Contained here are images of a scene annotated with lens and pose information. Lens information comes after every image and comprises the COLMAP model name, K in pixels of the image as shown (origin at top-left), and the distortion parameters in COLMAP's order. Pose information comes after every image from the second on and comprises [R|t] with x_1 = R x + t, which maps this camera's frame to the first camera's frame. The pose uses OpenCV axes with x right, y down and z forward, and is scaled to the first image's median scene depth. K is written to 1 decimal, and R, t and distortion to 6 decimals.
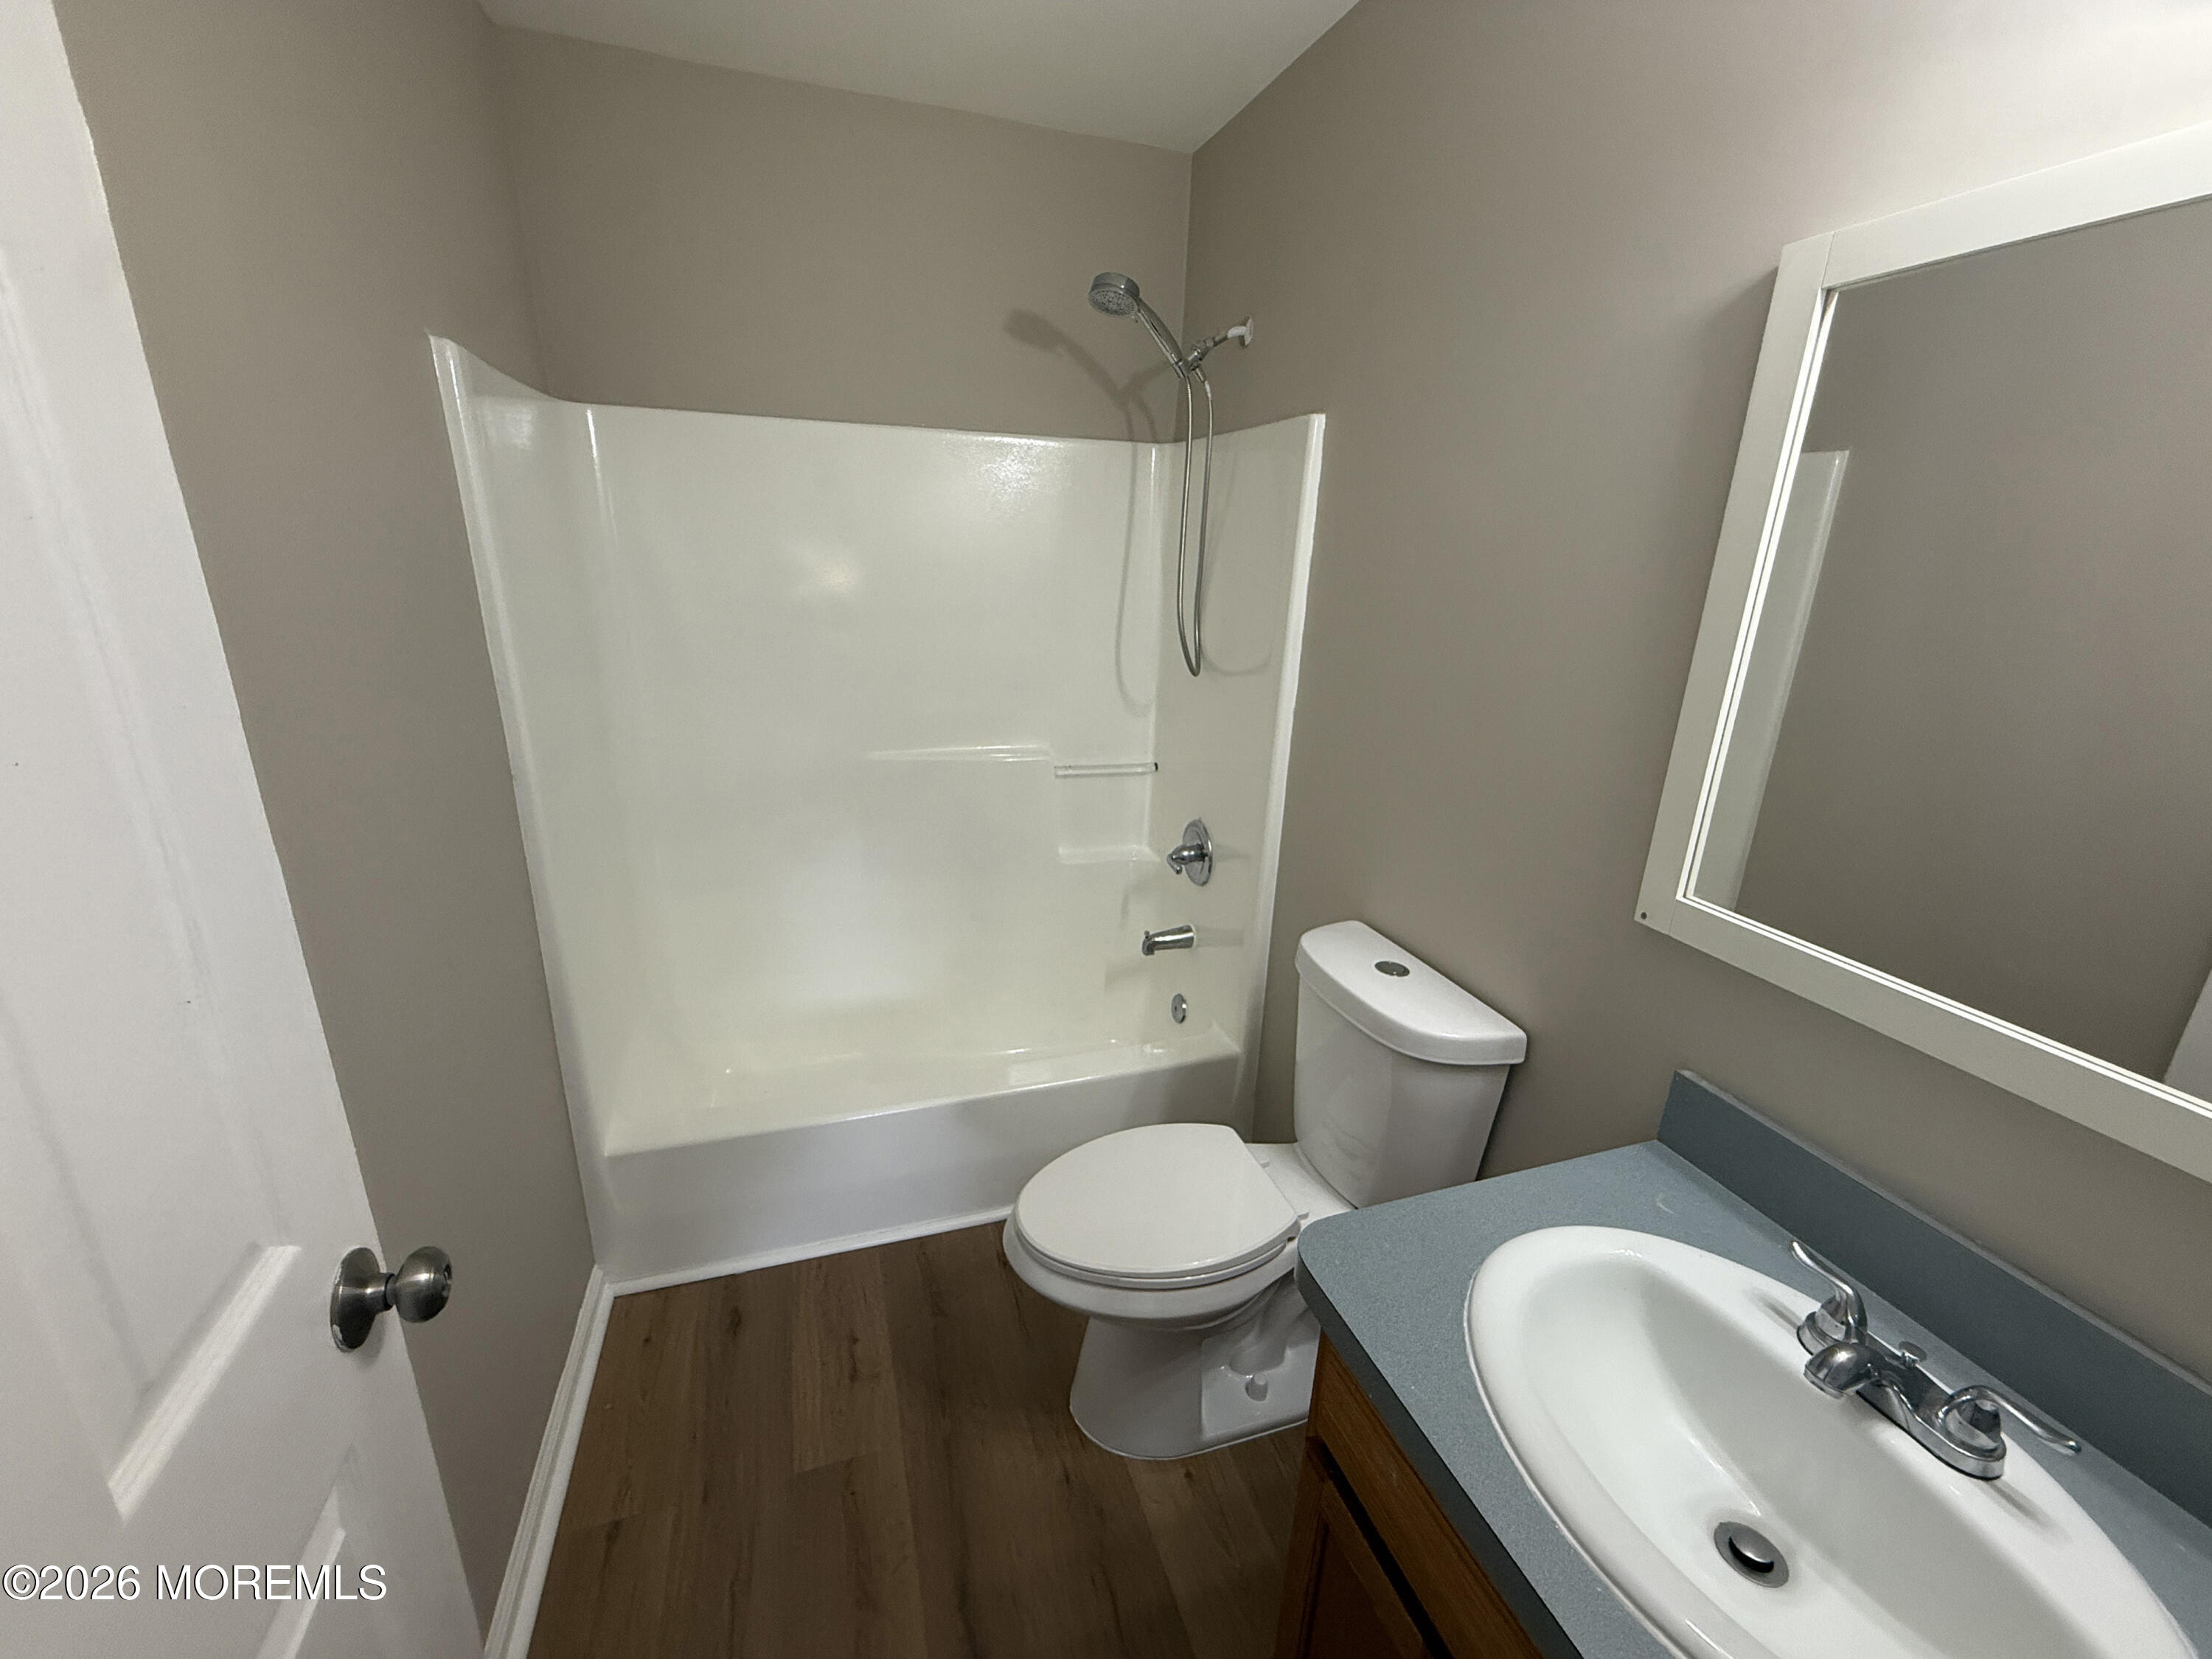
lens RADIAL K [[905.4, 0, 1105.7], [0, 905.4, 832.7], [0, 0, 1]] dist [0.000089, -0.000610]
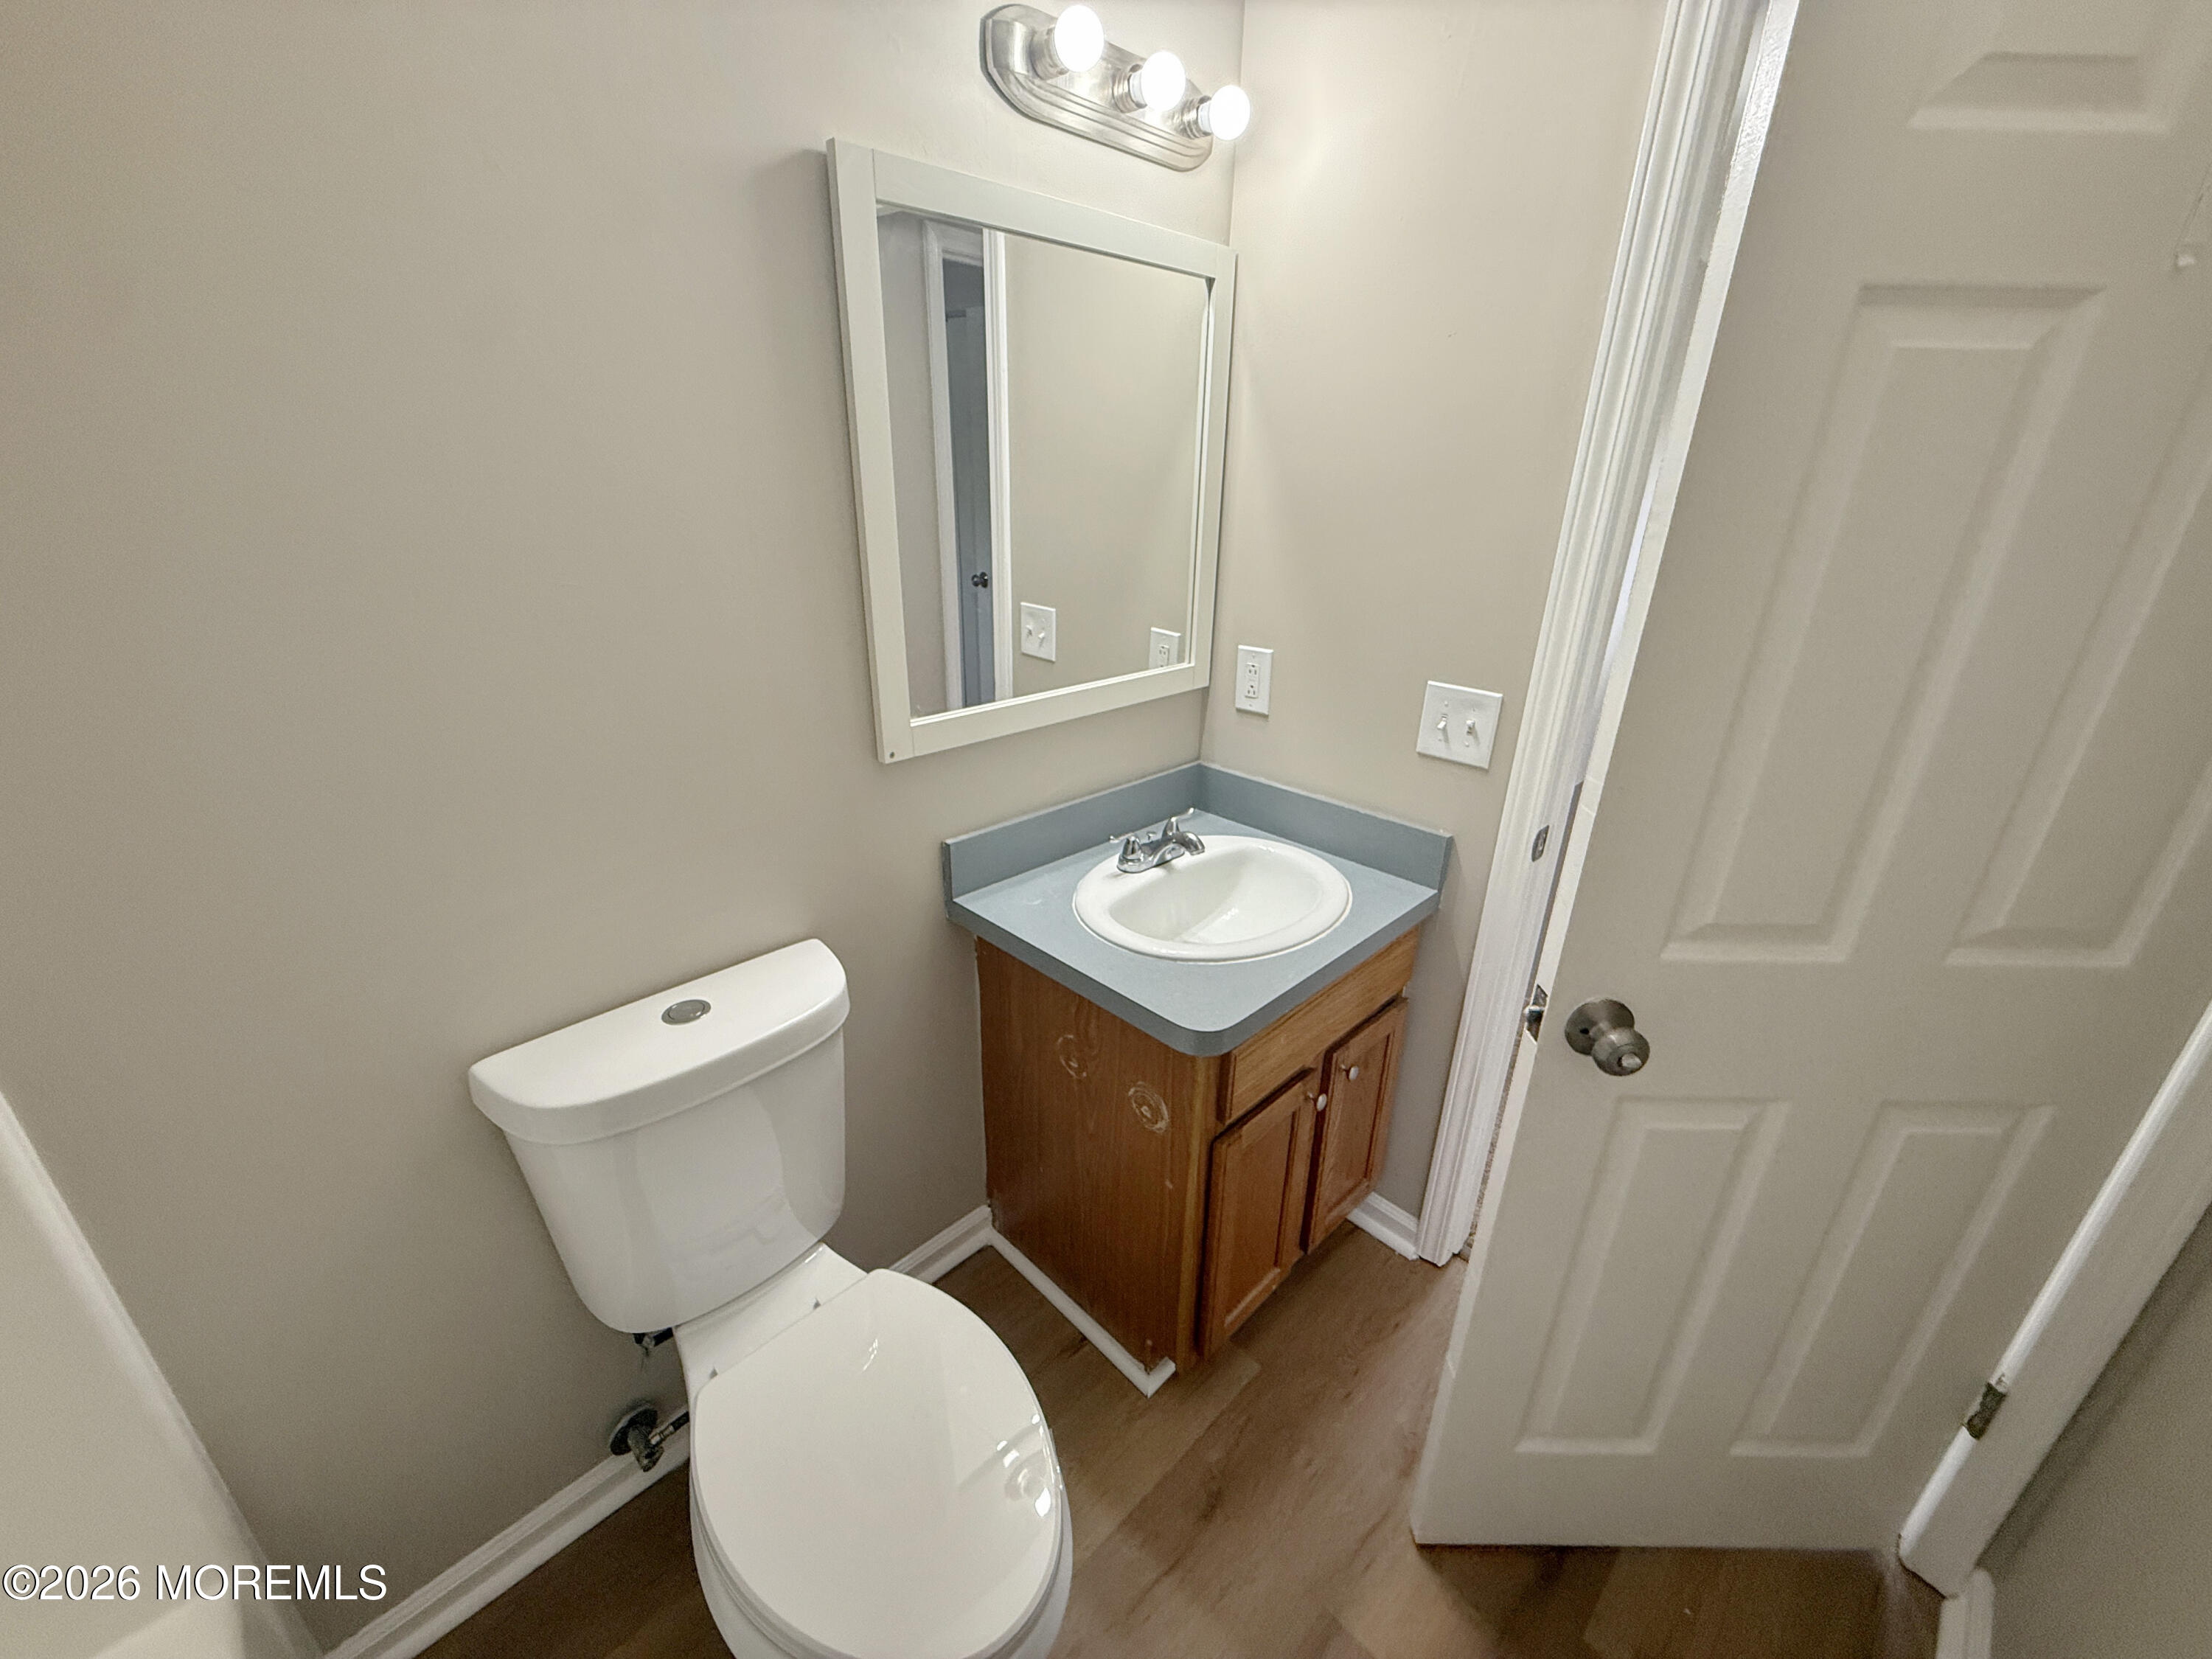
lens RADIAL K [[905.4, 0, 1105.7], [0, 905.4, 832.7], [0, 0, 1]] dist [0.000089, -0.000610]
pose [[-0.445268, -0.390503, 0.805757, -0.503228], [0.234464, 0.817638, 0.525828, -0.374506], [-0.864154, 0.423055, -0.272509, 1.125057]]
